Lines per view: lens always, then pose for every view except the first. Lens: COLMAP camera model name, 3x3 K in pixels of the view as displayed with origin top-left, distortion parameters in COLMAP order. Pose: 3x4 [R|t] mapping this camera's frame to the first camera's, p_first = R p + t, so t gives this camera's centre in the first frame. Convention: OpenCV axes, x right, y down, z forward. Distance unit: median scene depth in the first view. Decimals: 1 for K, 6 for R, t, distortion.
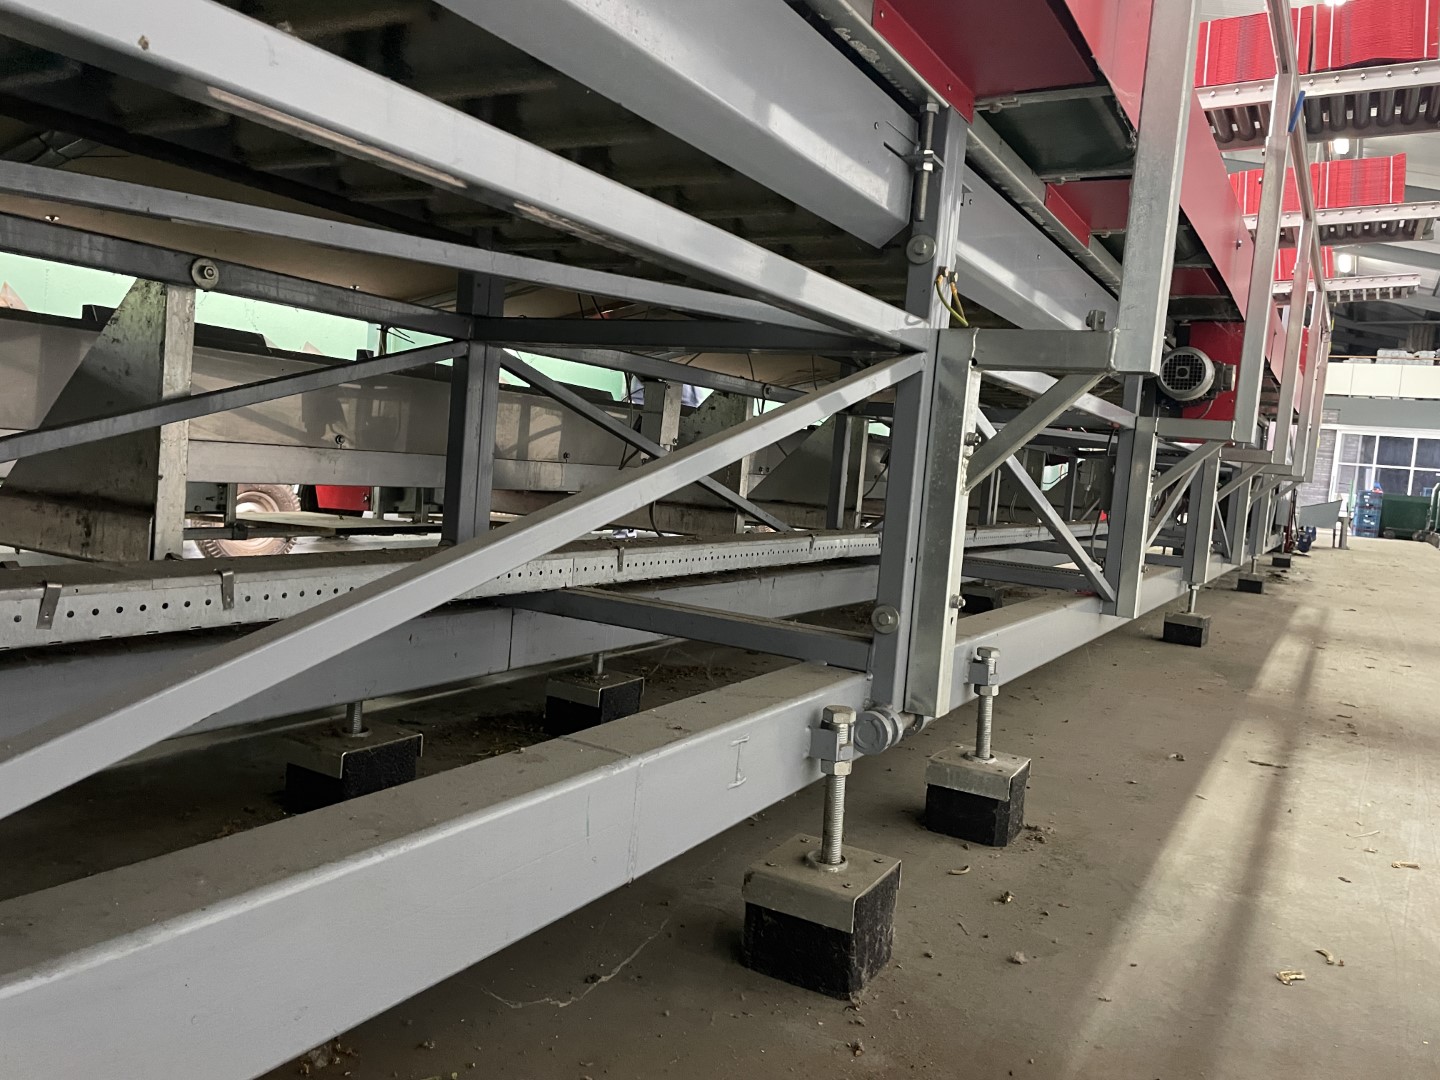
lens RADIAL K [[1077.6, 0, 715.3], [0, 1077.6, 531.2], [0, 0, 1]] dist [0.086949, -0.119040]
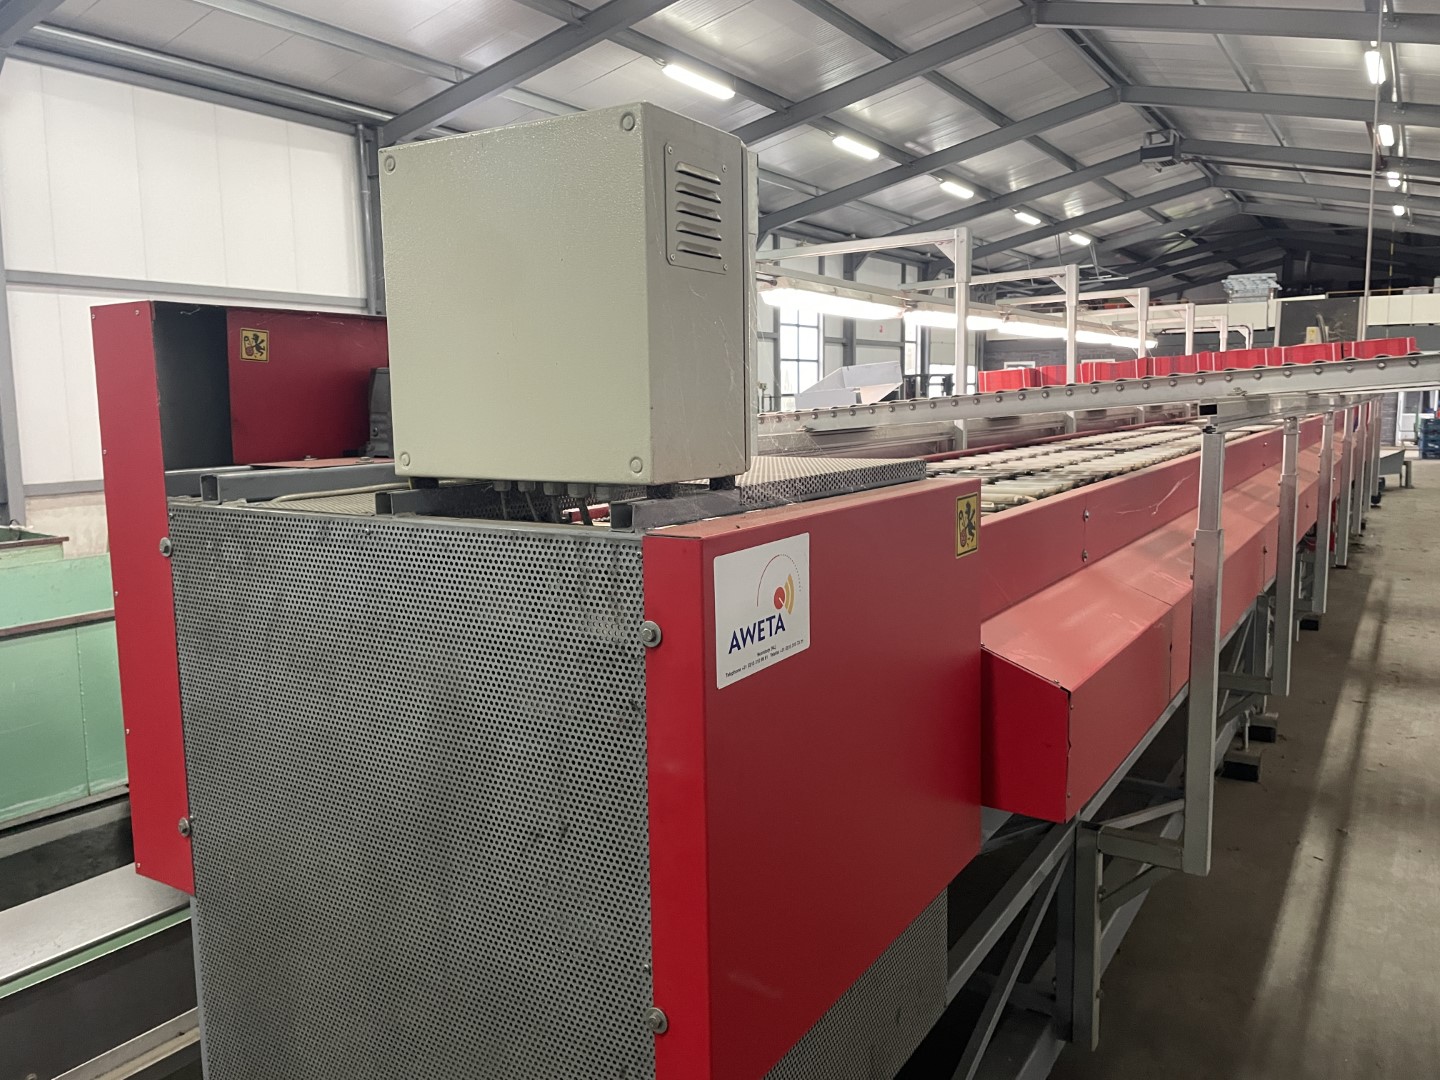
lens RADIAL K [[1077.6, 0, 715.3], [0, 1077.6, 531.2], [0, 0, 1]] dist [0.086949, -0.119040]
pose [[0.994392, -0.089711, -0.056011, -0.939376], [0.092983, 0.993928, 0.058828, -0.547907], [0.050394, -0.063706, 0.996696, -1.843098]]
